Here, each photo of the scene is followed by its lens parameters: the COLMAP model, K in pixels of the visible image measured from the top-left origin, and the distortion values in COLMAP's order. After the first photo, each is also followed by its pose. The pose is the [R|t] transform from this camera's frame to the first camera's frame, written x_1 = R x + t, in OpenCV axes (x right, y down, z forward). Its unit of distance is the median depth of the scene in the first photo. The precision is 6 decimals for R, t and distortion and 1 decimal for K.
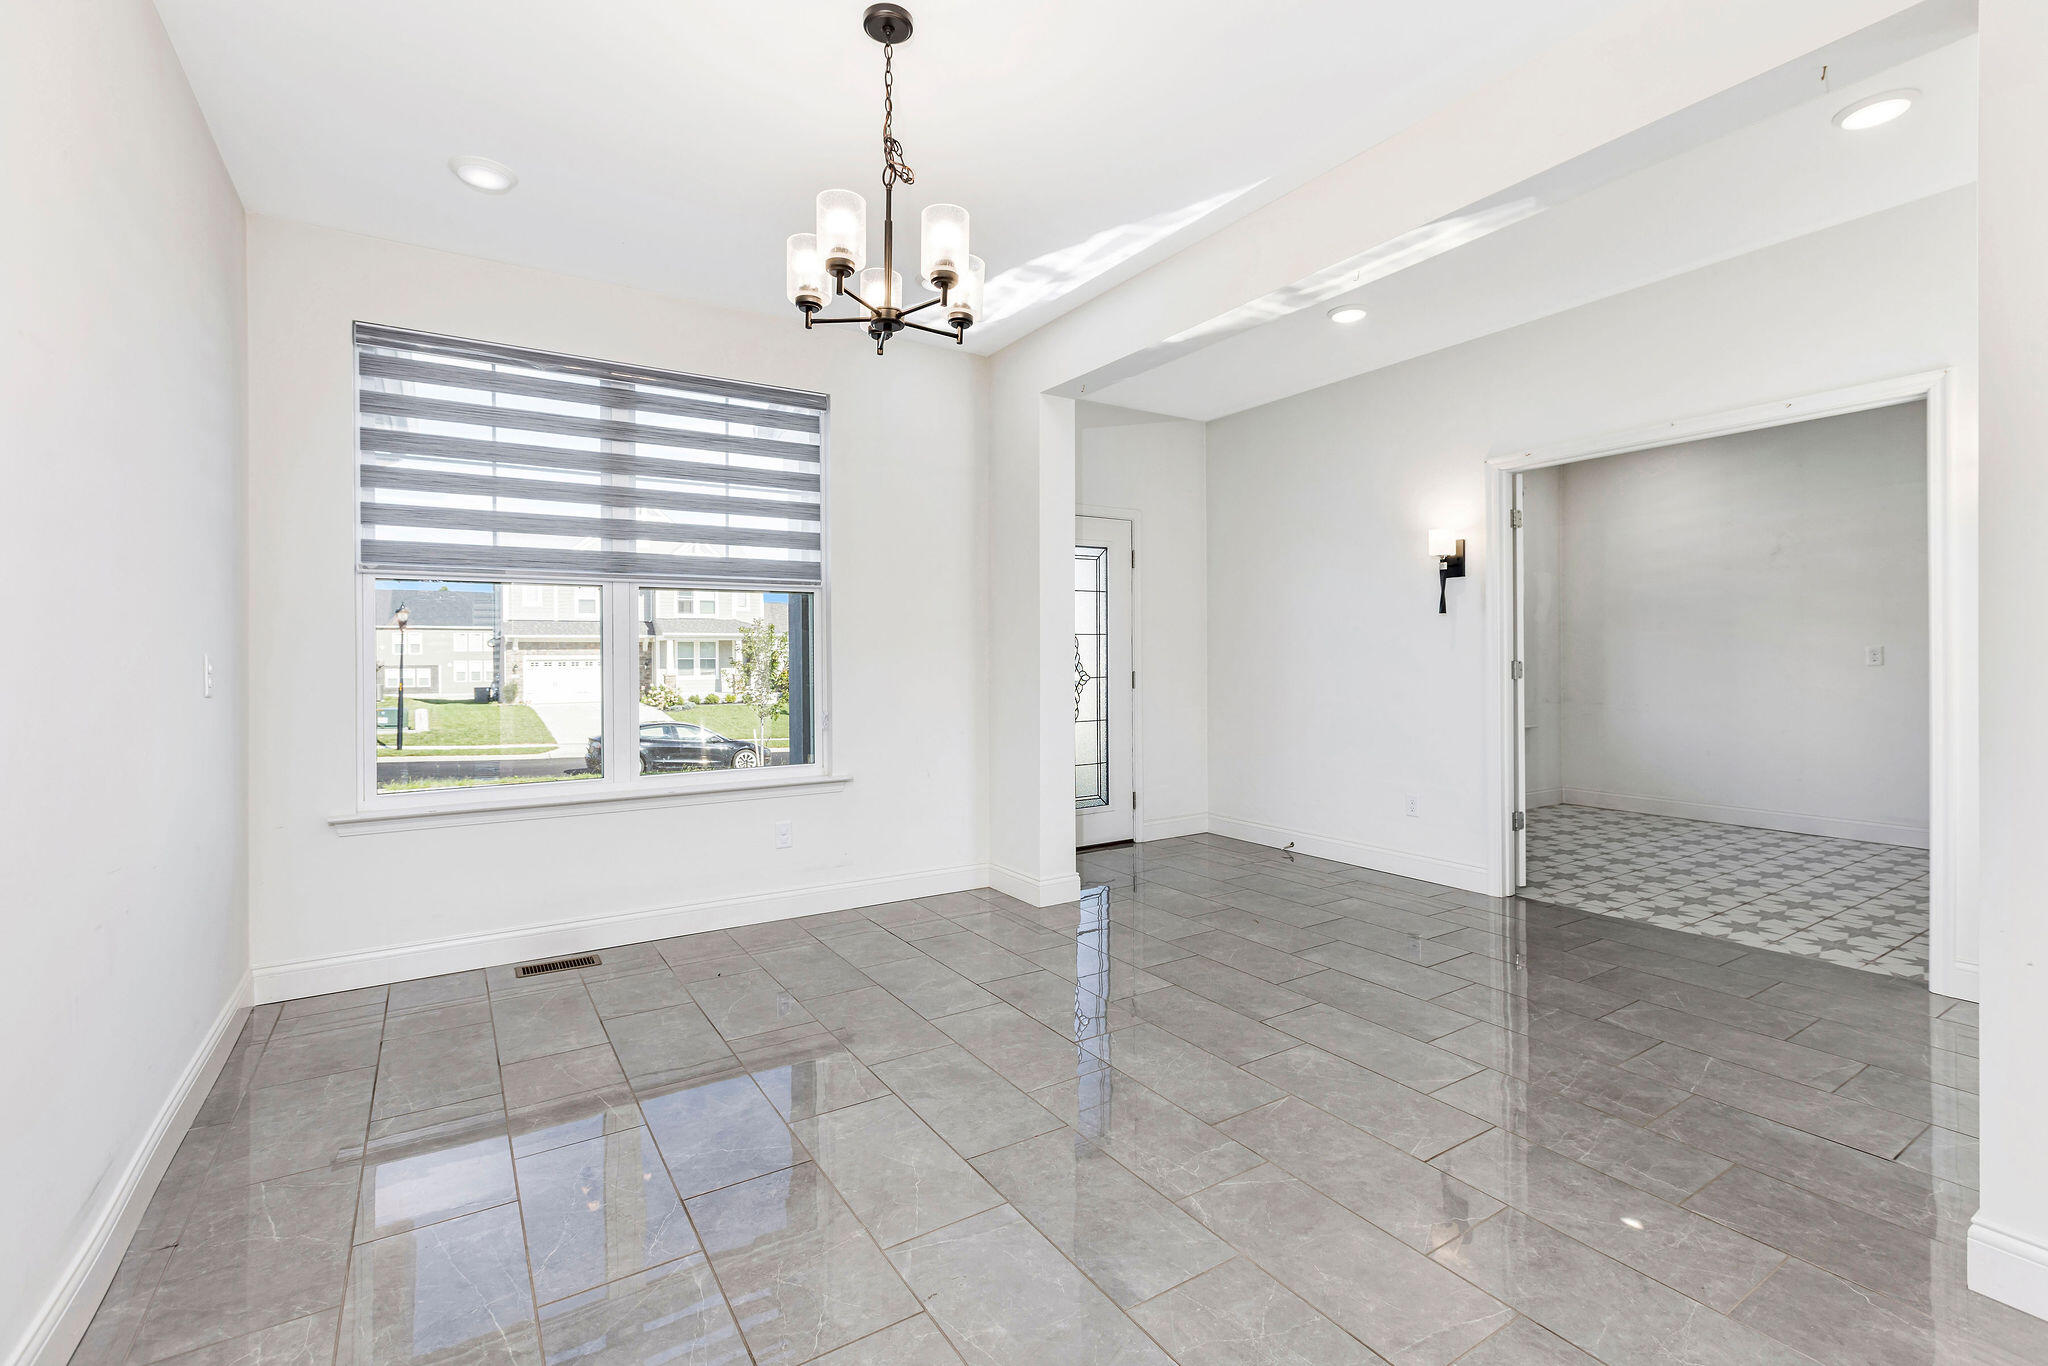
lens RADIAL K [[916.5, 0, 1023.8], [0, 916.5, 668.7], [0, 0, 1]] dist [0.001363, -0.000267]
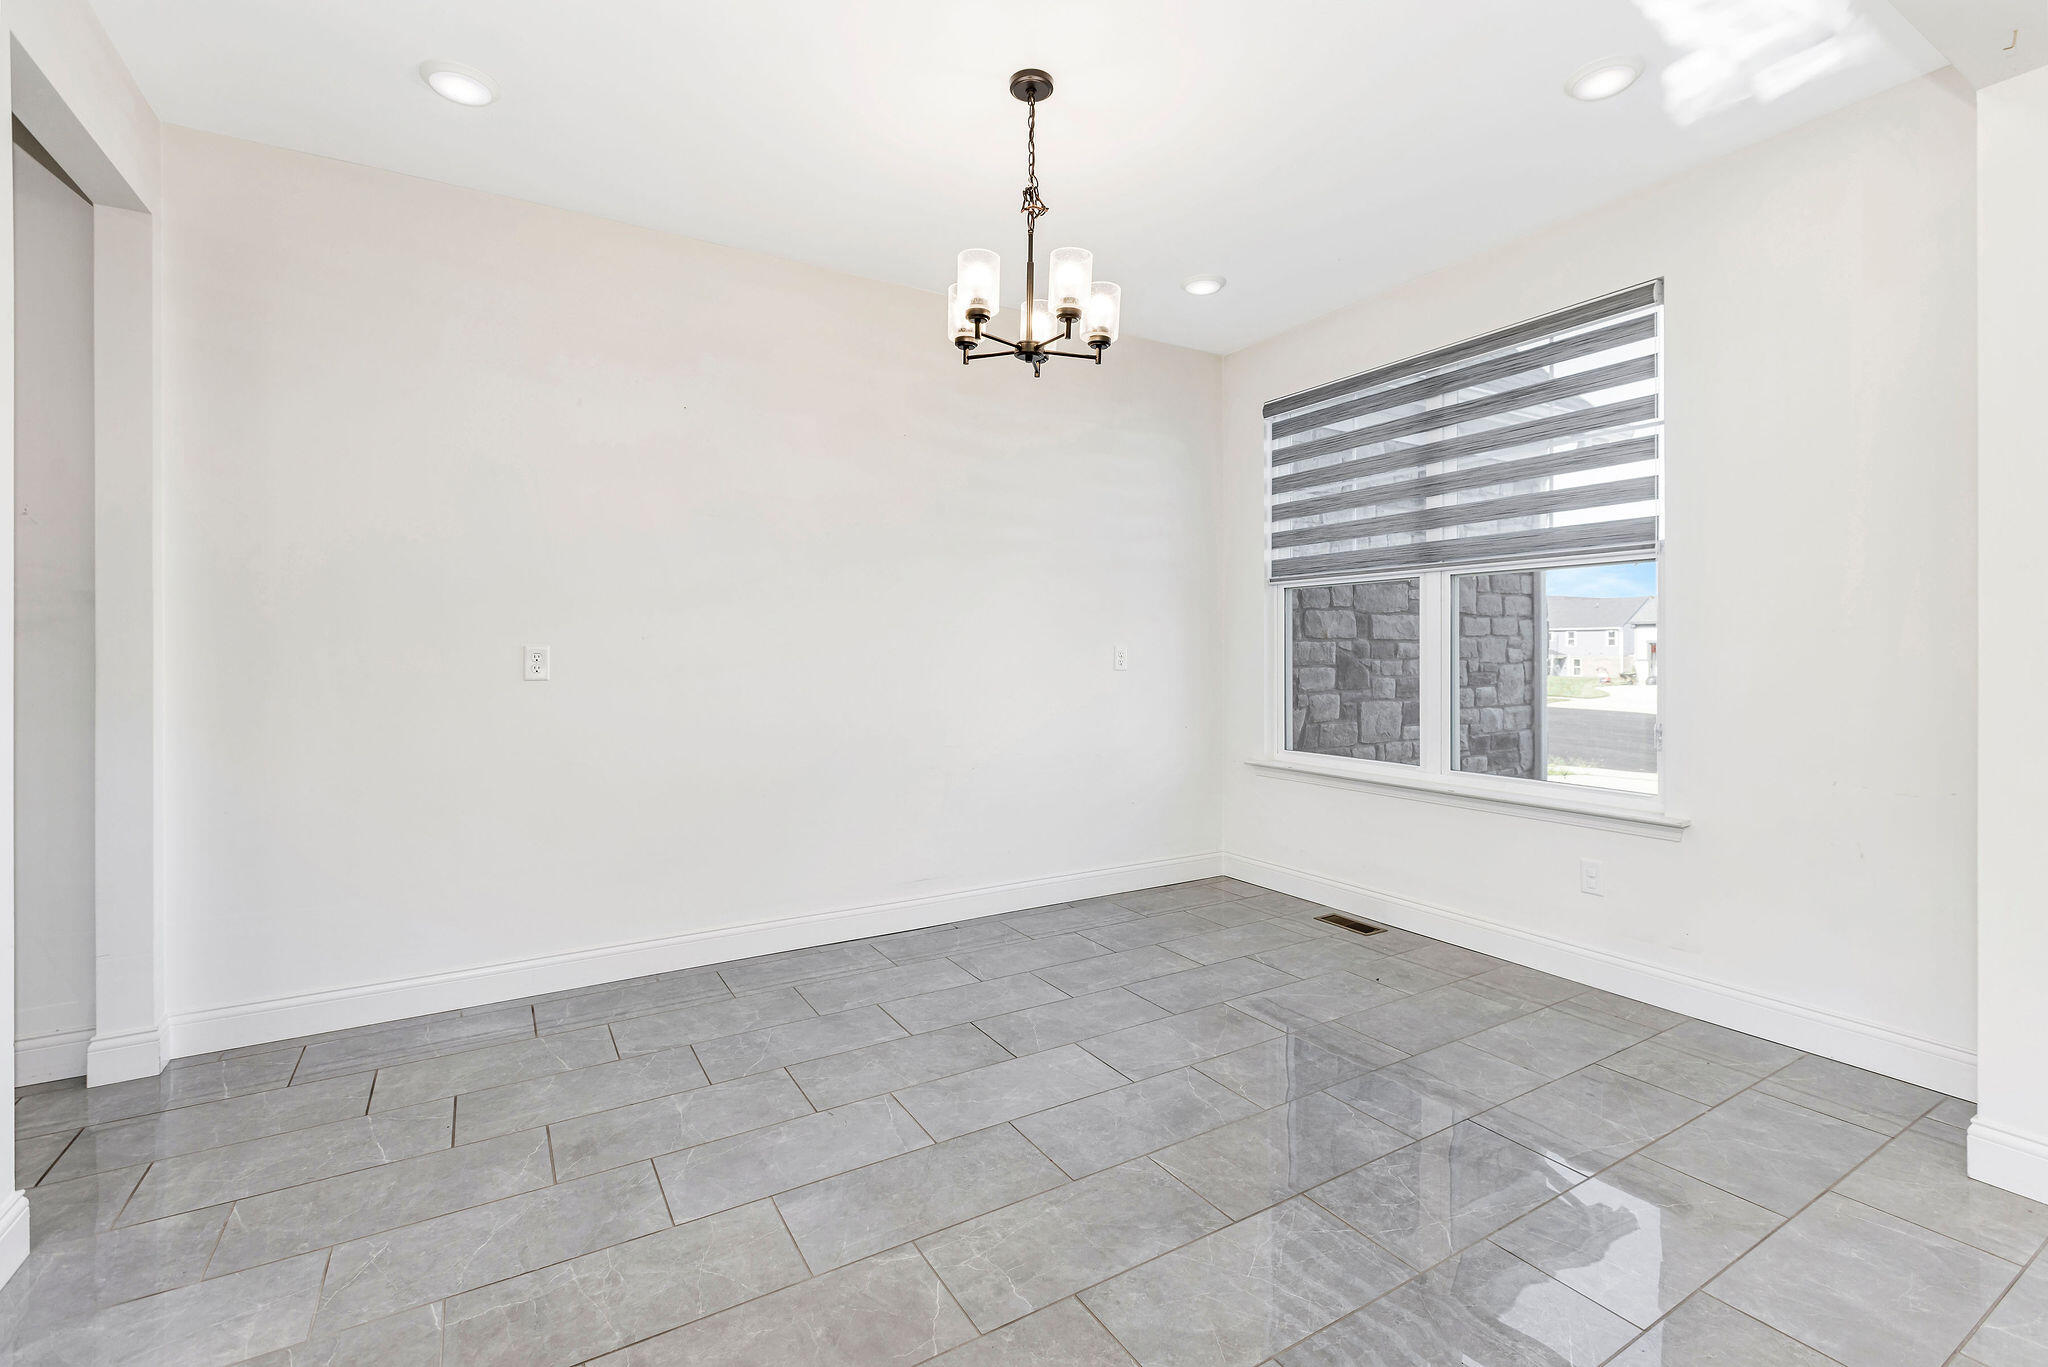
lens RADIAL K [[904.5, 0, 1029.2], [0, 904.5, 643.8], [0, 0, 1]] dist [0.002218, 0.000112]
pose [[-0.023022, 0.000328, -0.999735, 0.700908], [-0.008999, 0.999959, 0.000536, -0.015745], [0.999694, 0.009009, -0.023018, 0.738027]]
